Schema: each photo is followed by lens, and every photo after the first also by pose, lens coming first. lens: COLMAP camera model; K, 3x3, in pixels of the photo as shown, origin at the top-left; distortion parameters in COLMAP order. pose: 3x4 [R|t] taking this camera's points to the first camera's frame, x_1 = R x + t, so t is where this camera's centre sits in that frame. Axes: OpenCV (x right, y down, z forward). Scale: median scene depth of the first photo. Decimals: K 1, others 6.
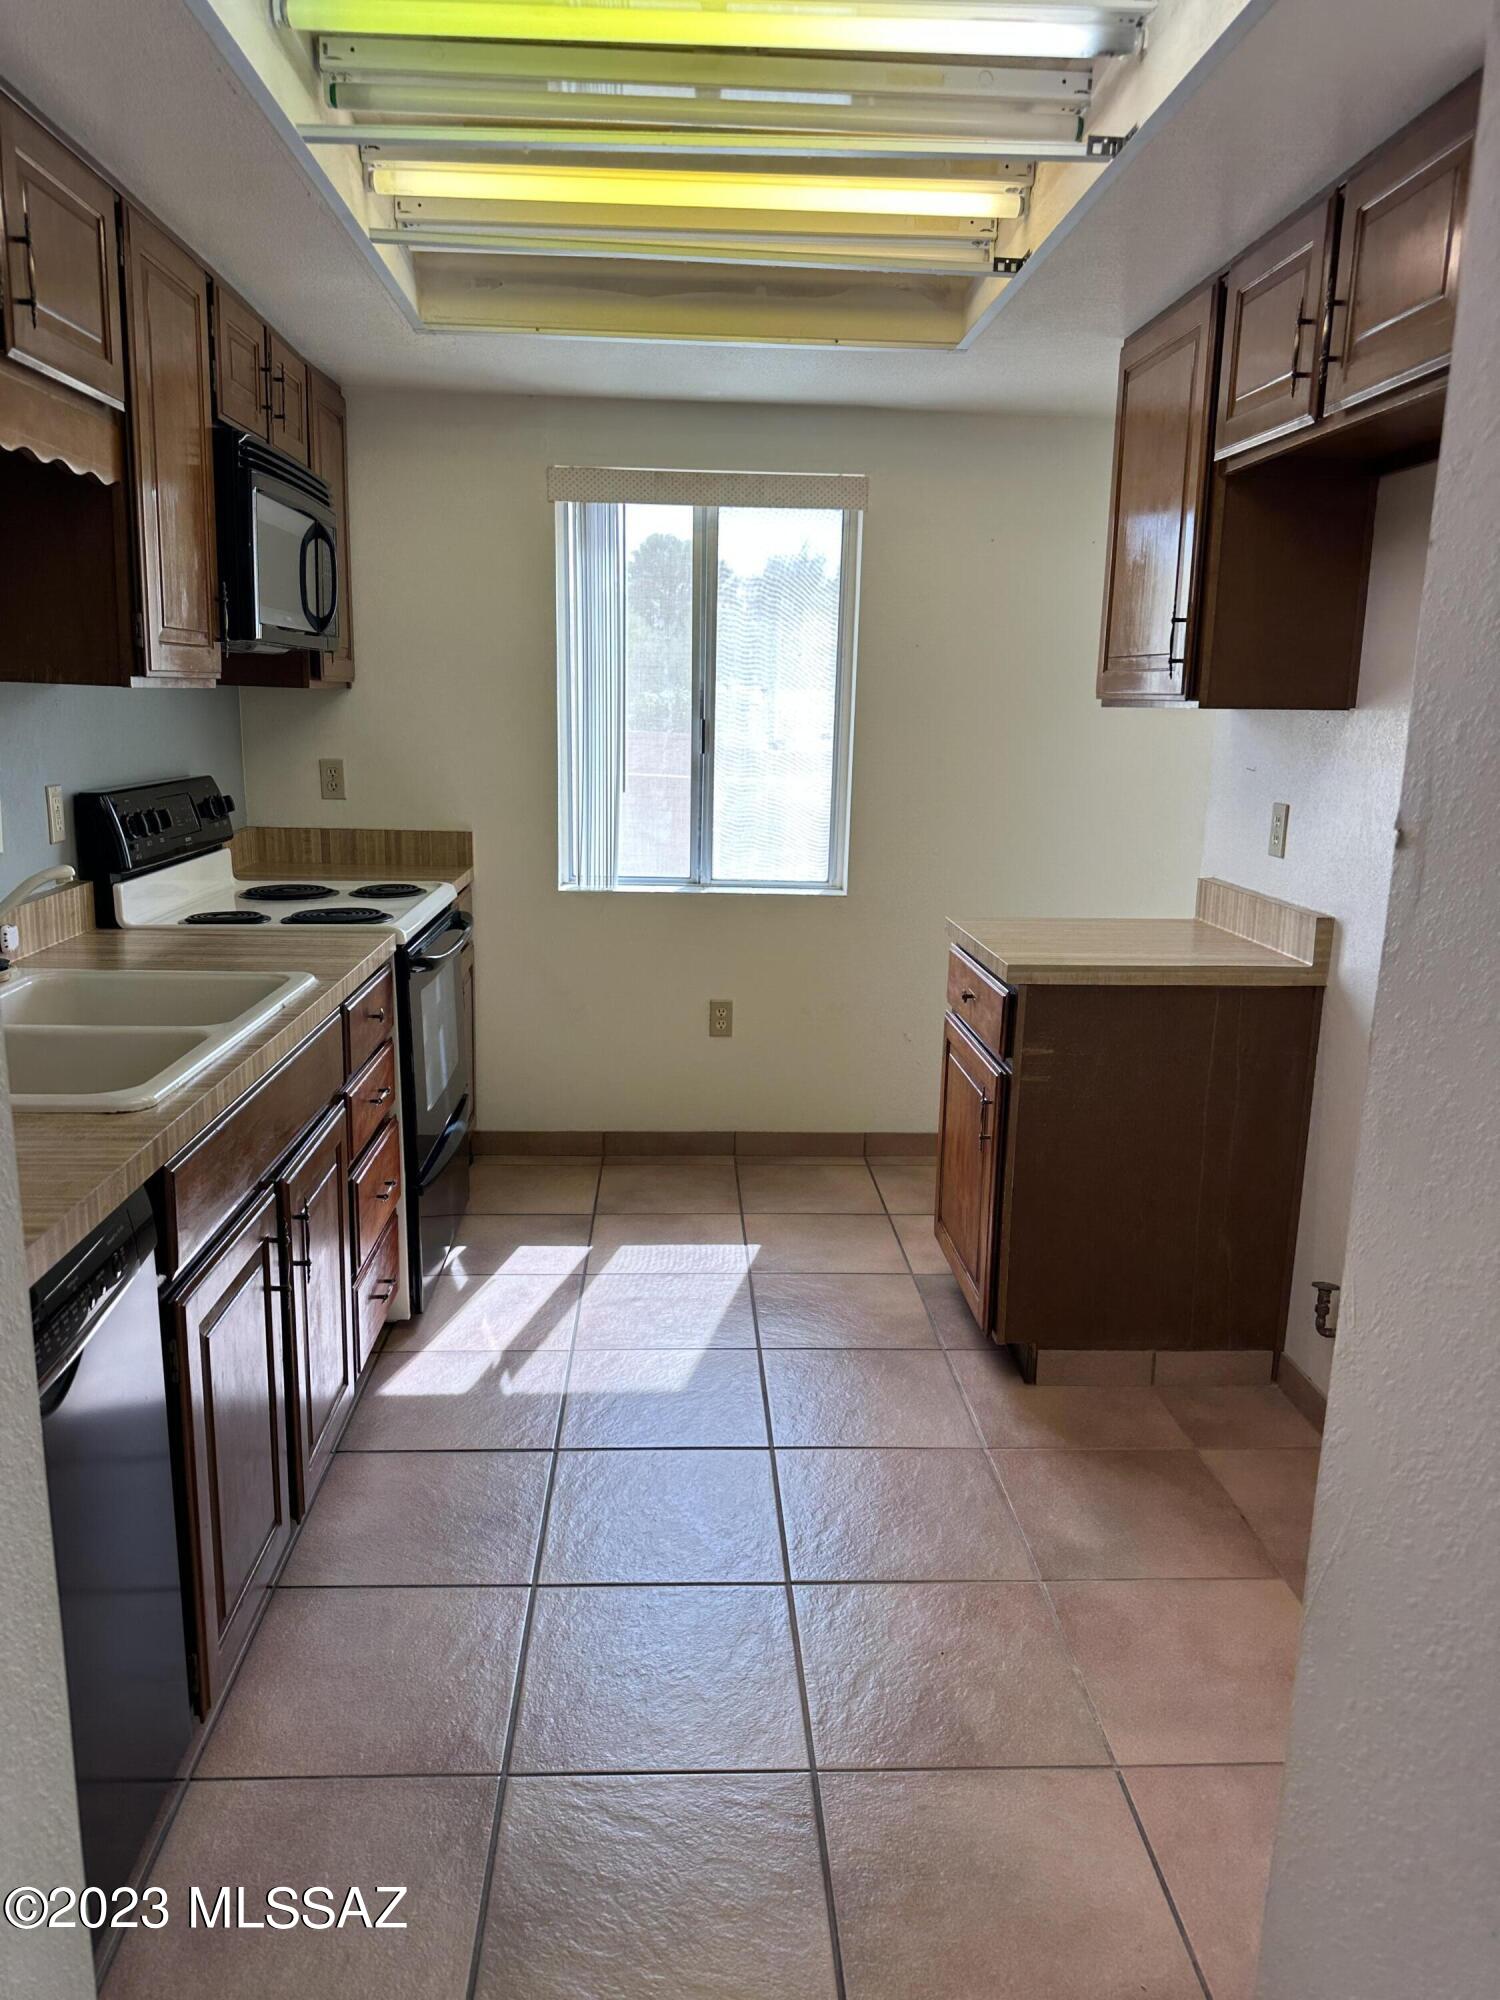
lens RADIAL K [[1455.6, 0, 750.0], [0, 1455.6, 1000.0], [0, 0, 1]] dist [0.169619, -0.002811]
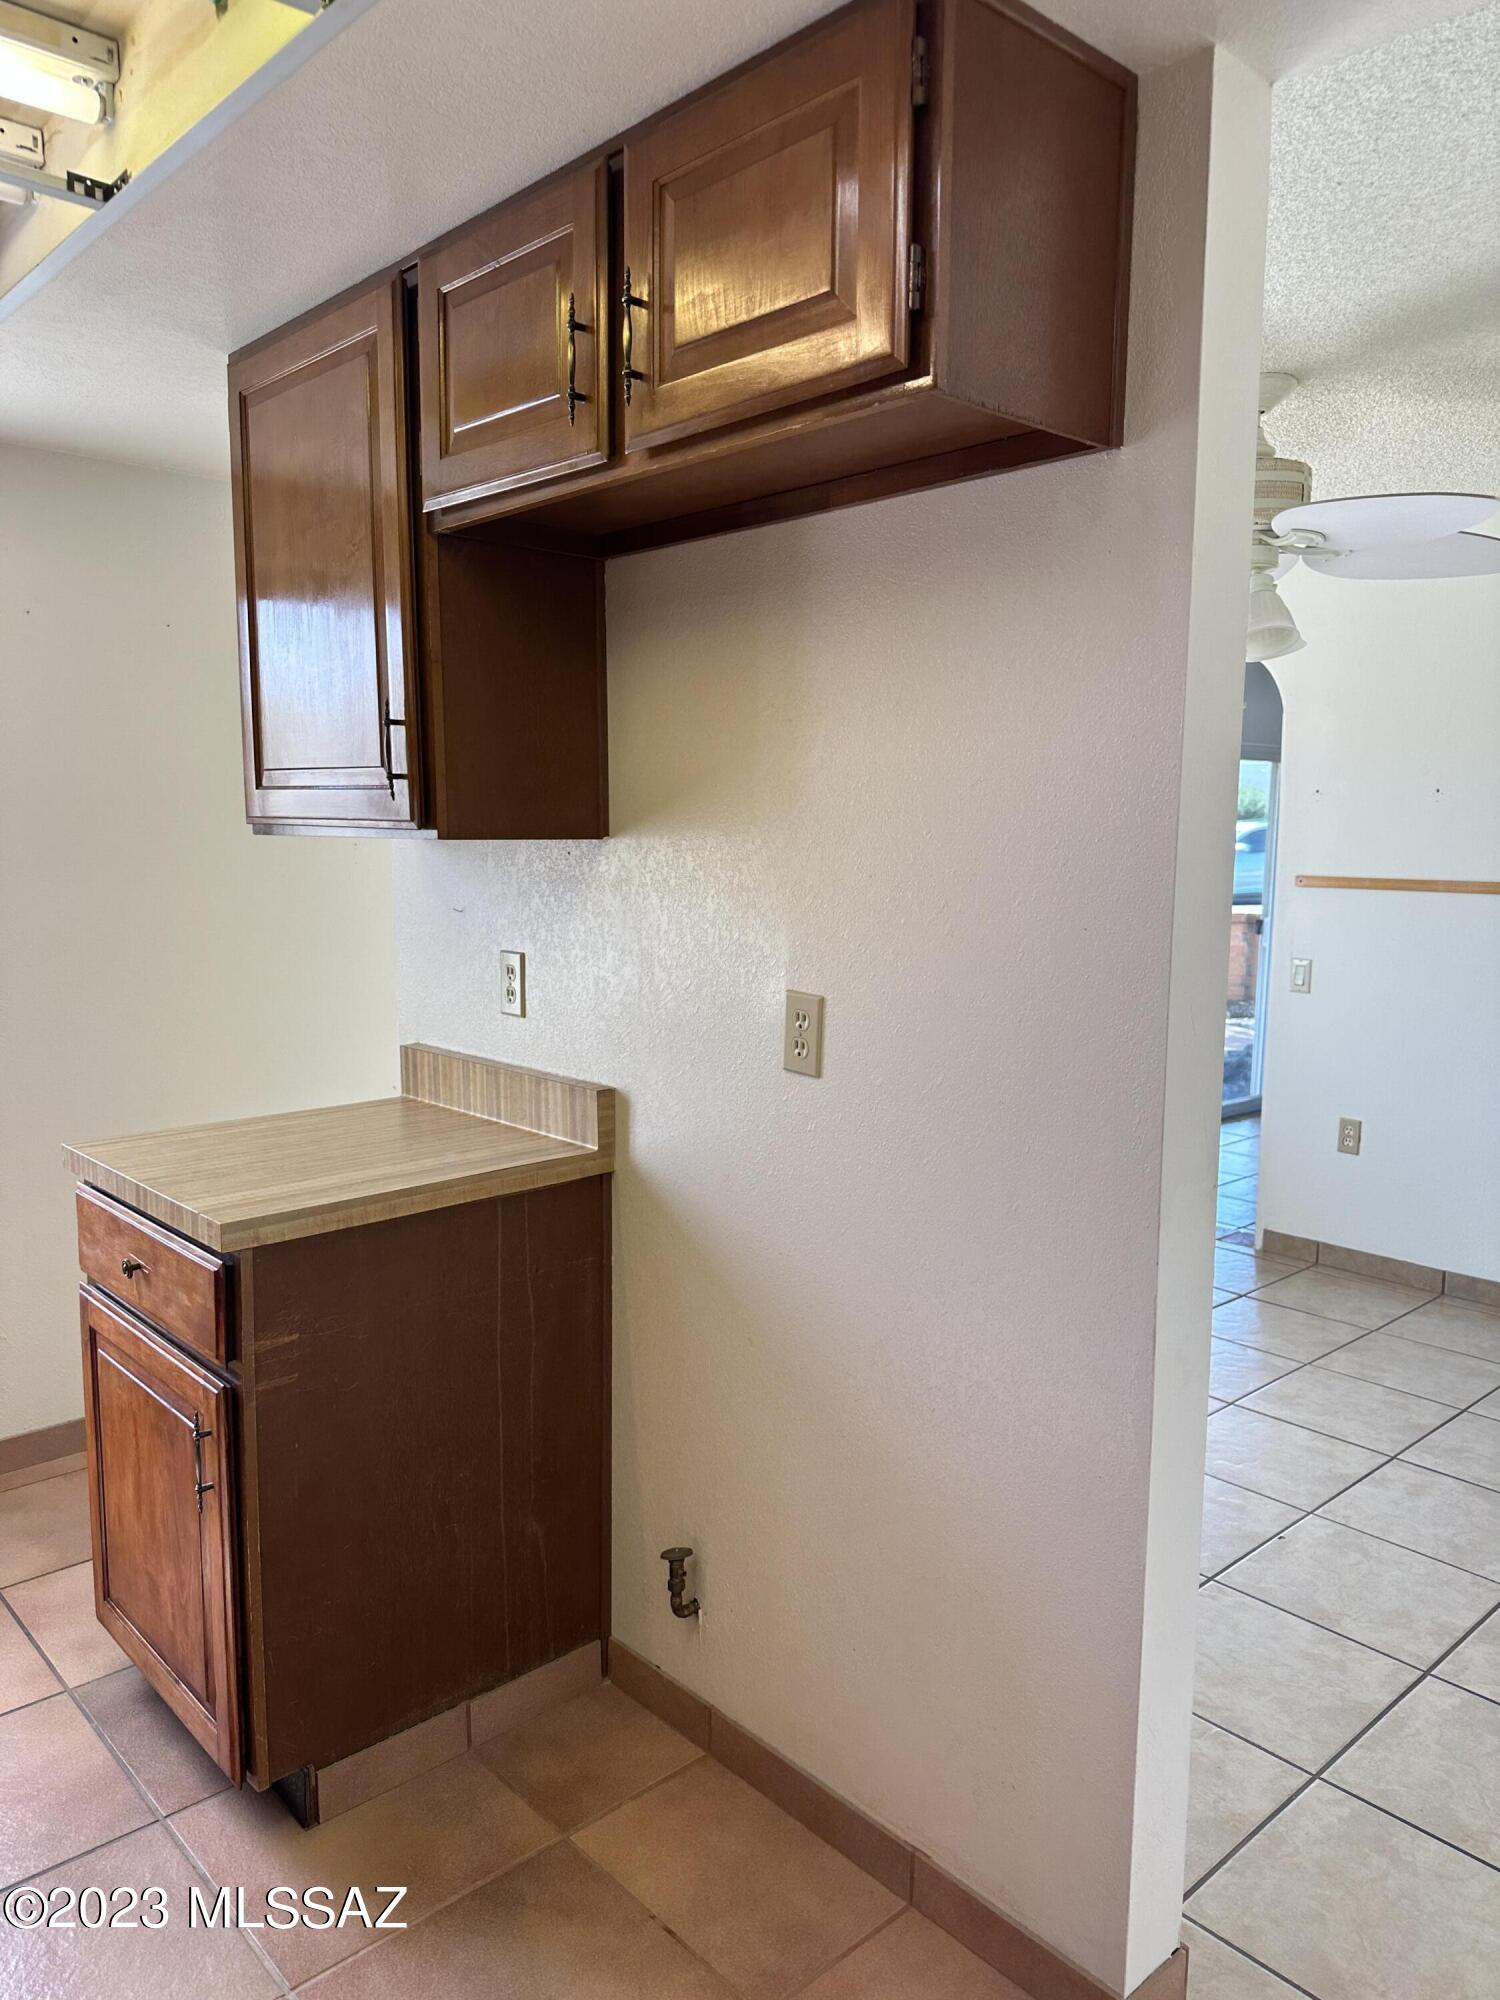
lens RADIAL K [[1386.2, 0, 694.3], [0, 1386.2, 991.2], [0, 0, 1]] dist [0.077339, -0.069840]
pose [[0.785605, -0.103835, 0.609954, -0.029425], [0.152454, 0.987909, -0.028181, -0.077505], [-0.599652, 0.115130, 0.791936, 0.361837]]
